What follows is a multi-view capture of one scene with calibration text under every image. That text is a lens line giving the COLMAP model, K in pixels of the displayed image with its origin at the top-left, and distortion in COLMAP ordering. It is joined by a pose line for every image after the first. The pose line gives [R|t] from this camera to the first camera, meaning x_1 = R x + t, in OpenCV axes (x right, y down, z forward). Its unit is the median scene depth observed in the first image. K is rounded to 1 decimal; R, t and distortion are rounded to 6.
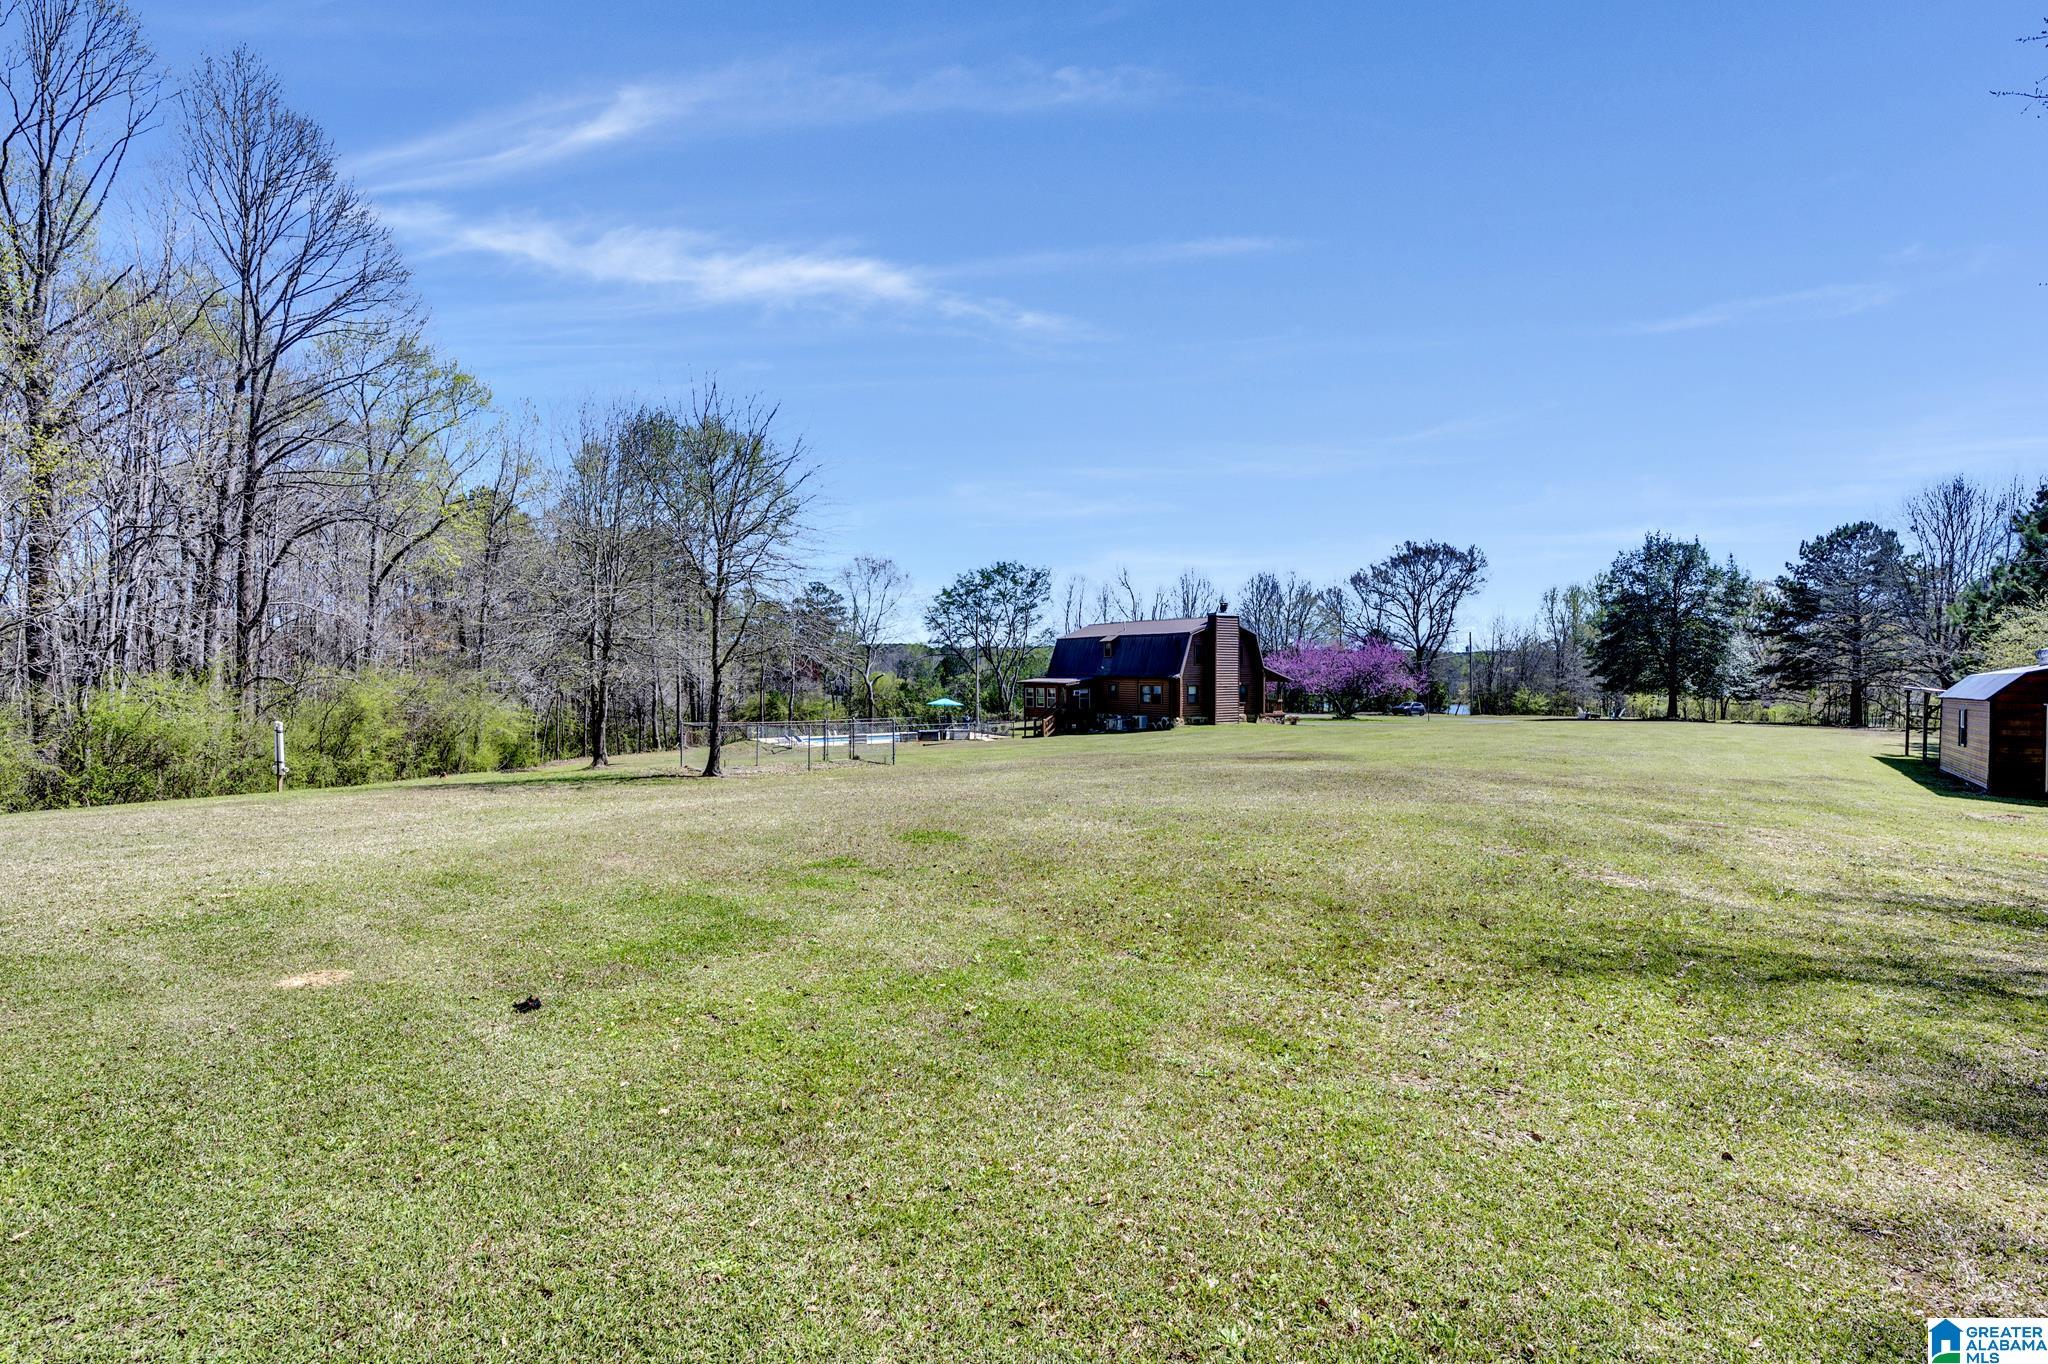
lens RADIAL K [[811.1, 0, 1023.9], [0, 811.1, 688.8], [0, 0, 1]] dist [0.000743, 0.000007]
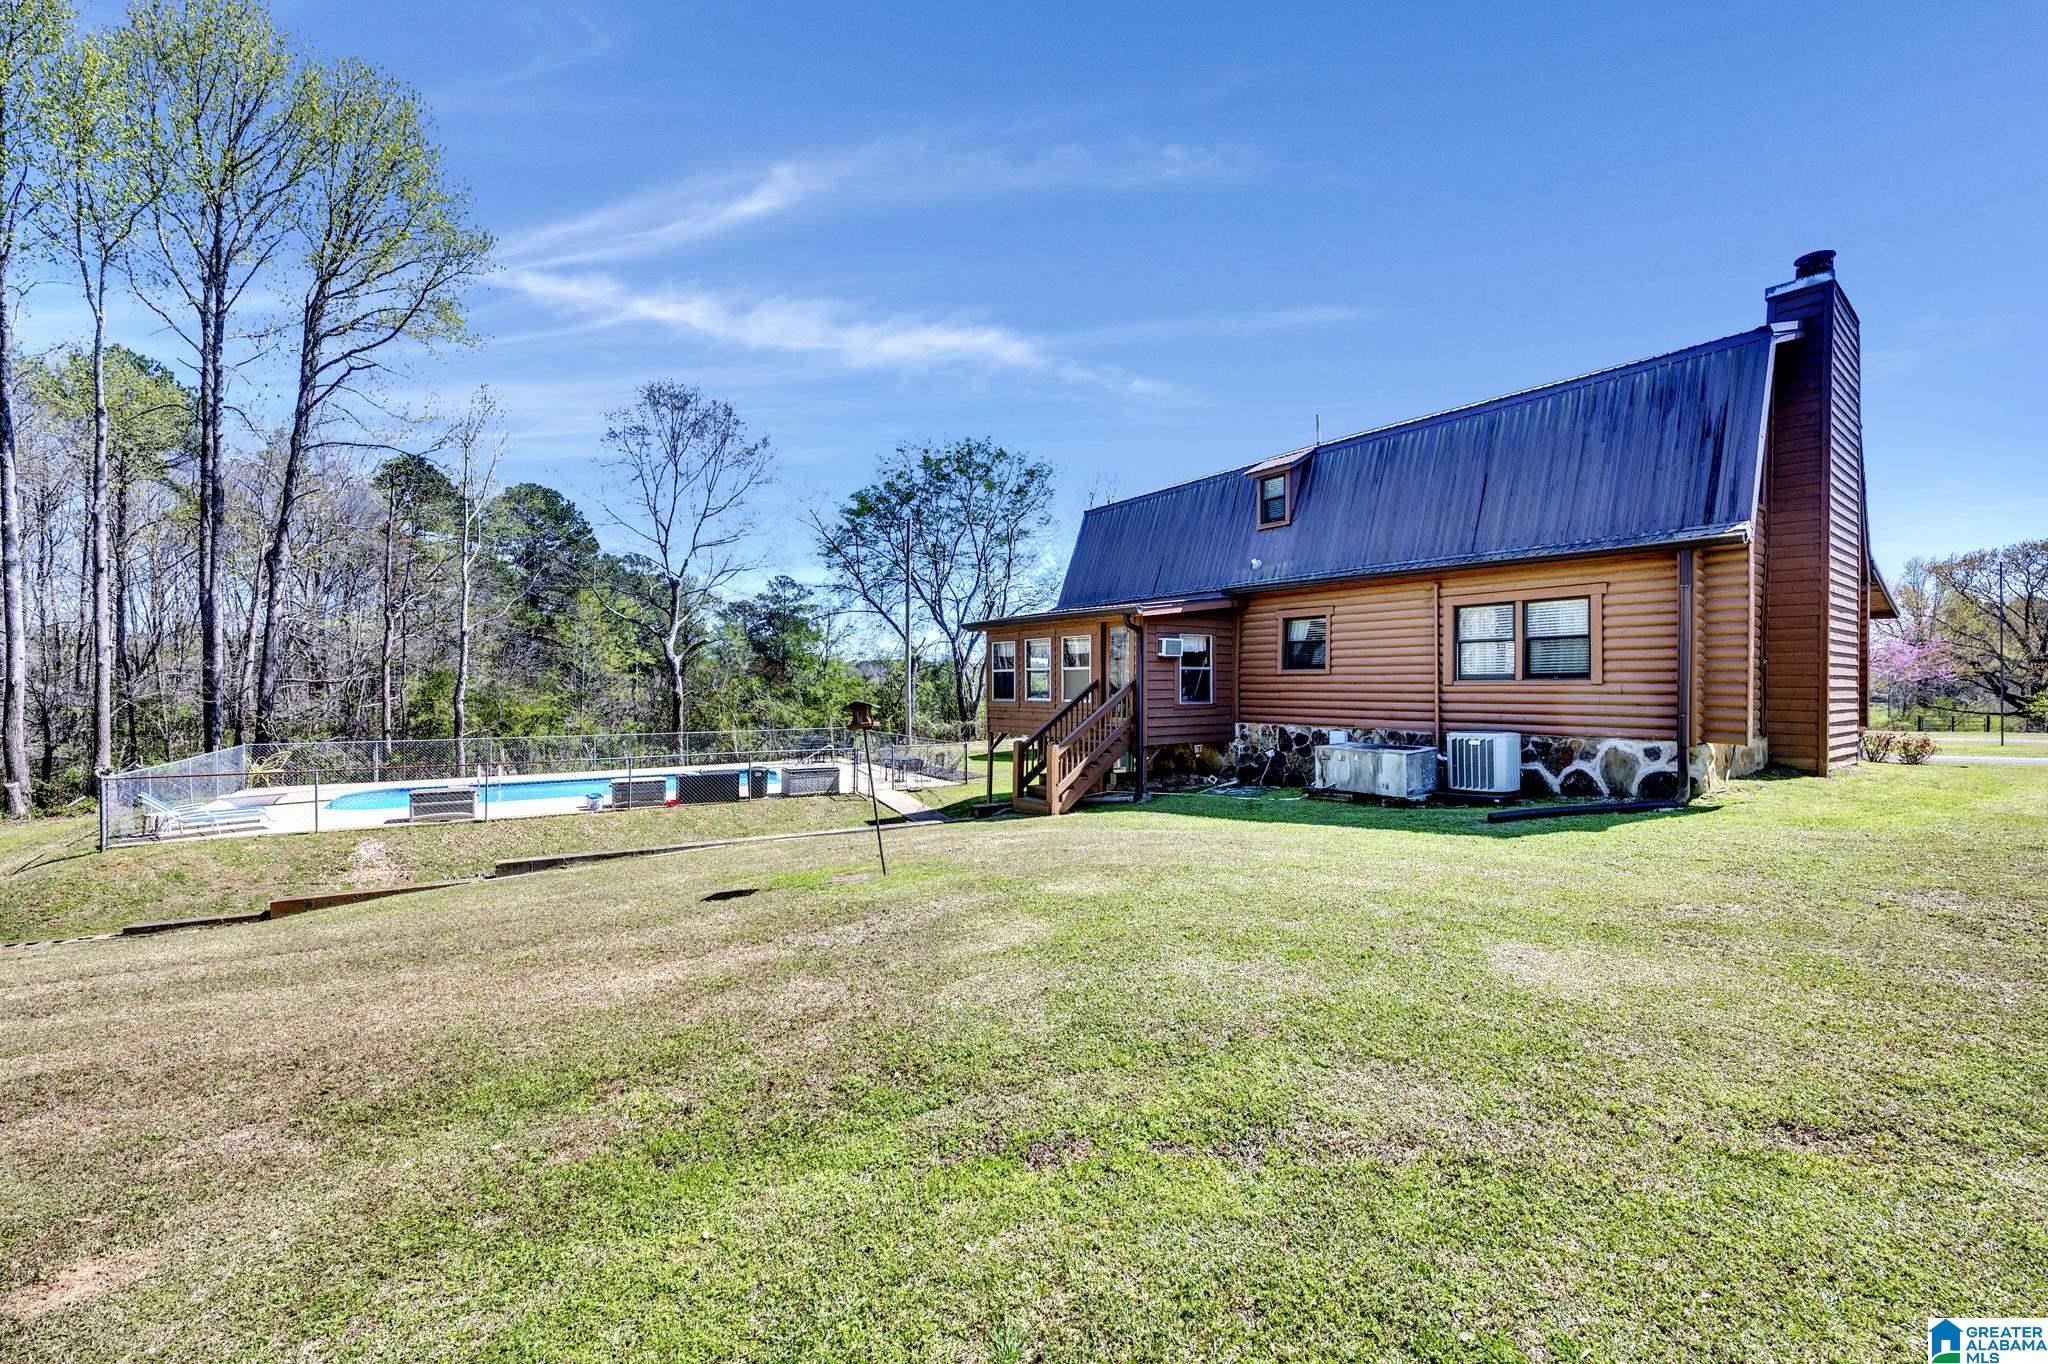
lens RADIAL K [[811.1, 0, 1023.9], [0, 811.1, 688.8], [0, 0, 1]] dist [0.000743, 0.000007]
pose [[0.999954, 0.003201, 0.009044, 0.008357], [-0.003090, 0.999920, -0.012259, 0.014012], [-0.009083, 0.012230, 0.999884, 0.460590]]
